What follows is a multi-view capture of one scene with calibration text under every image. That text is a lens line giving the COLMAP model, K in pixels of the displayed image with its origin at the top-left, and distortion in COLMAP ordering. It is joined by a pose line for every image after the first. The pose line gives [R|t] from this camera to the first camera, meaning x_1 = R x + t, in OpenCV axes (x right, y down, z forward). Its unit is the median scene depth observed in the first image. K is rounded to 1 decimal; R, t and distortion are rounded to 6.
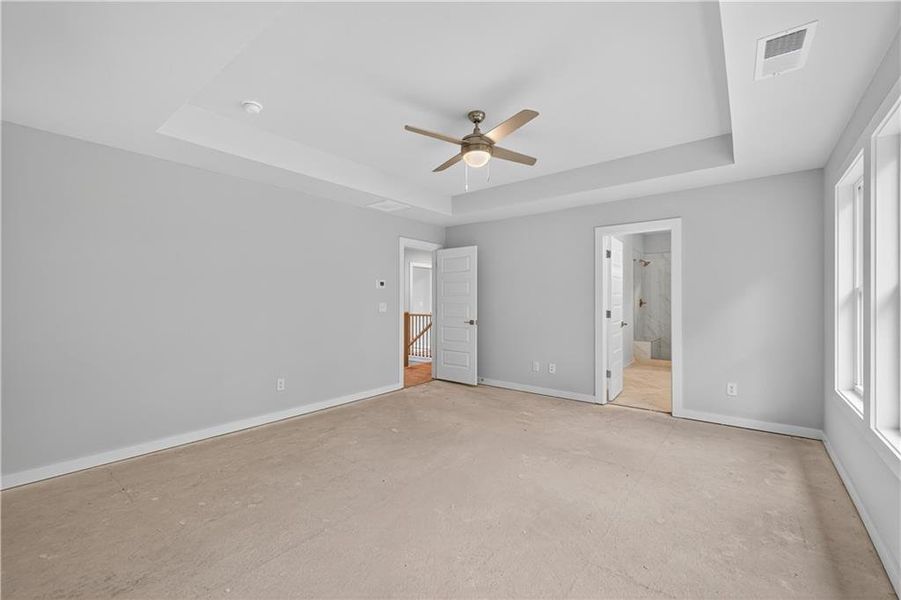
lens RADIAL K [[379.7, 0, 453.0], [0, 379.7, 301.2], [0, 0, 1]] dist [0.008246, -0.001034]
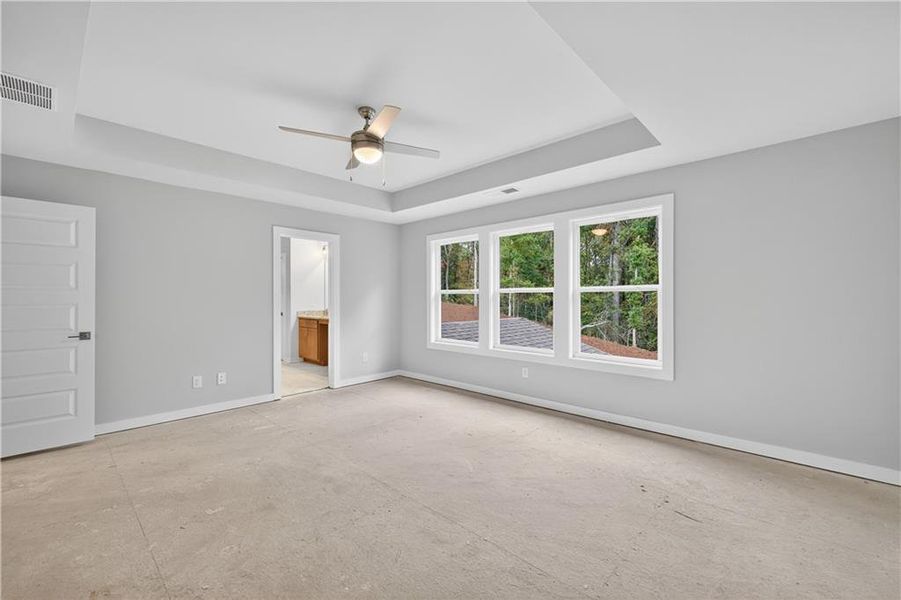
lens RADIAL K [[379.7, 0, 448.7], [0, 379.7, 301.3], [0, 0, 1]] dist [0.008246, -0.001034]
pose [[0.099706, -0.016106, 0.994887, -1.273703], [-0.000940, 0.999867, 0.016281, -0.020000], [-0.995016, -0.002559, 0.099678, 0.983233]]
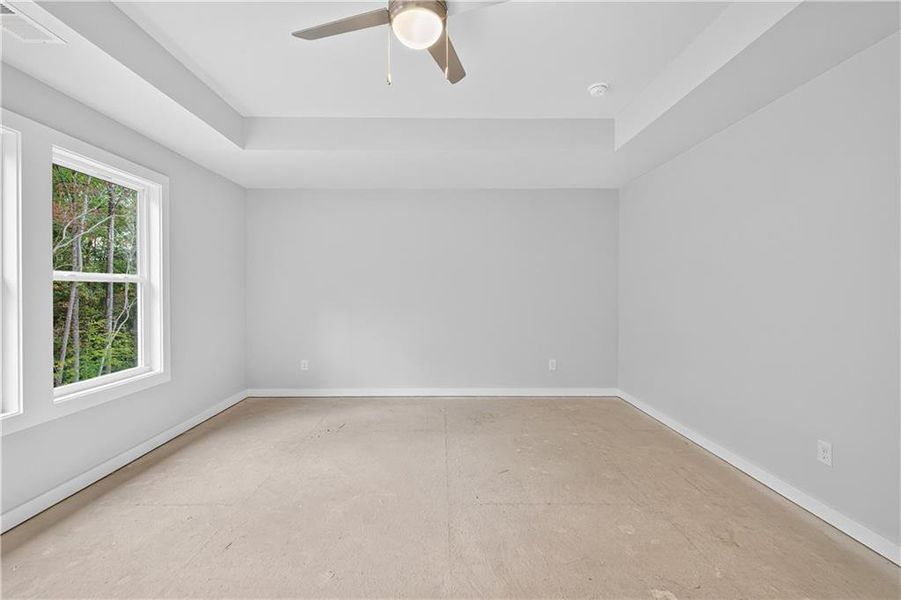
lens RADIAL K [[399.8, 0, 444.7], [0, 399.8, 294.1], [0, 0, 1]] dist [0.010893, 0.000233]
pose [[-0.781537, 0.006259, -0.623828, 0.572890], [0.001238, 0.999963, 0.008483, -0.009032], [0.623858, 0.005858, -0.781516, 2.107740]]
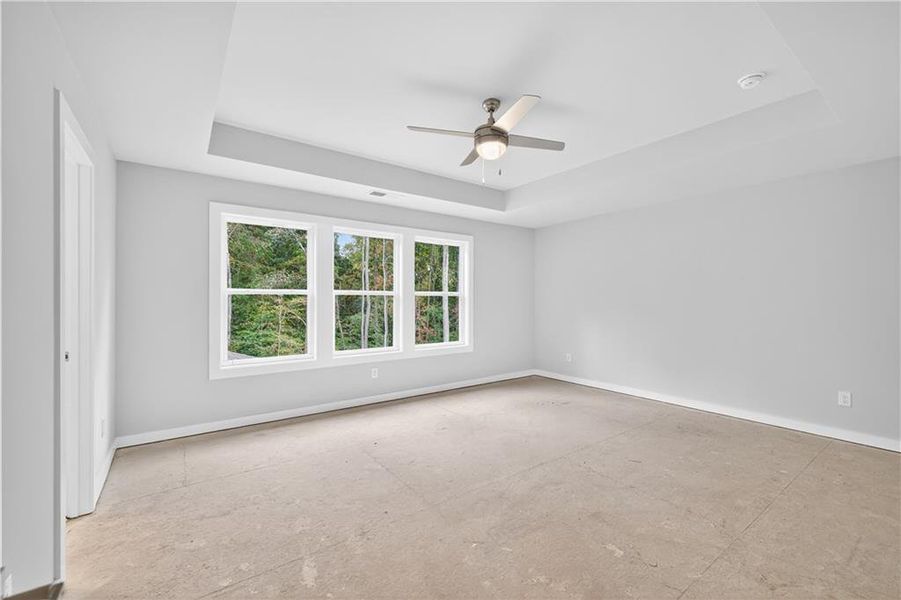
lens RADIAL K [[379.7, 0, 455.5], [0, 379.7, 296.6], [0, 0, 1]] dist [0.008246, -0.001034]
pose [[-0.963918, -0.001624, 0.266194, -0.139088], [-0.004847, 0.999923, -0.011451, -0.002445], [-0.266155, -0.012328, -0.963852, 2.749922]]
